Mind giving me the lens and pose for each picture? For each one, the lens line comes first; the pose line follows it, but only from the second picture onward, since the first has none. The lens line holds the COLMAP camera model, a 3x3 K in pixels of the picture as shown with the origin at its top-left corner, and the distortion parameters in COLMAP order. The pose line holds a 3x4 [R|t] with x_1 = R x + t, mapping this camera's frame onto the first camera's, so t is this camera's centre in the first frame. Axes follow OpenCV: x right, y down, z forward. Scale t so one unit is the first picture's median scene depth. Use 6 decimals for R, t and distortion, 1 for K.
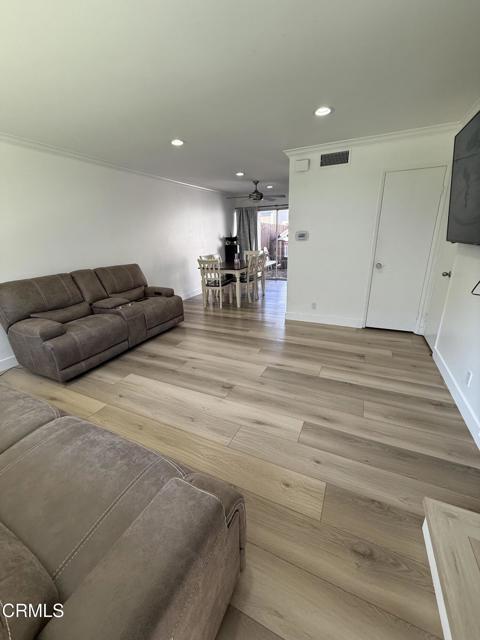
lens RADIAL K [[255.4, 0, 240.4], [0, 255.4, 316.2], [0, 0, 1]] dist [0.002695, 0.000307]
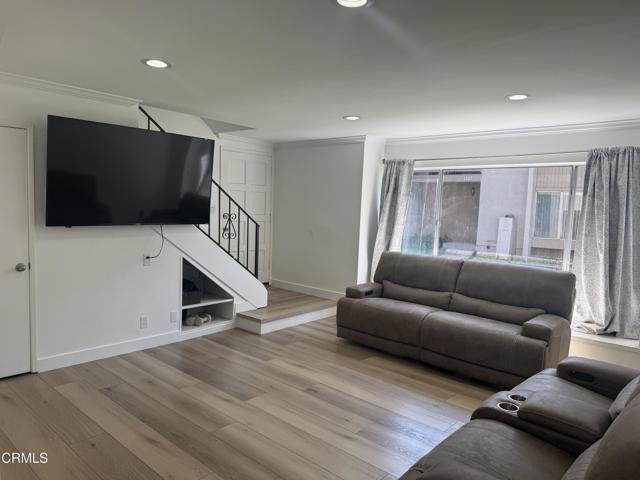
lens RADIAL K [[455.0, 0, 321.0], [0, 455.0, 240.7], [0, 0, 1]] dist [0.046269, -0.008646]
pose [[-0.958423, -0.025140, 0.284242, -0.426056], [0.085611, 0.924891, 0.370470, -0.635679], [-0.272207, 0.379401, -0.884284, 1.823962]]
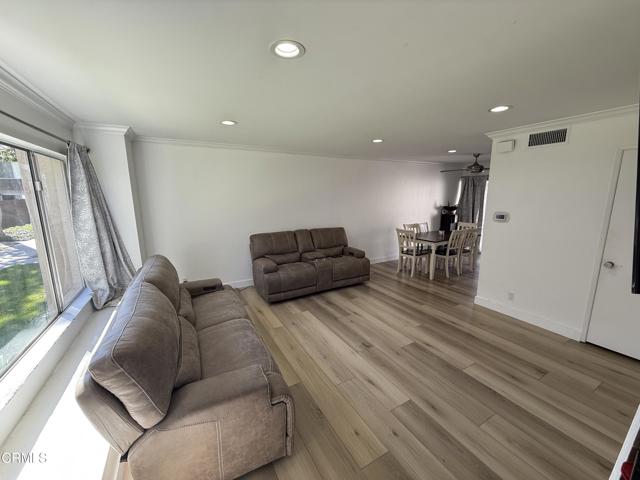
lens RADIAL K [[255.4, 0, 317.9], [0, 255.4, 236.7], [0, 0, 1]] dist [0.002695, 0.000307]
pose [[0.813564, 0.121033, -0.568739, 0.313104], [-0.197938, 0.977329, -0.075160, -0.061349], [0.546749, 0.173722, 0.819077, -0.129043]]
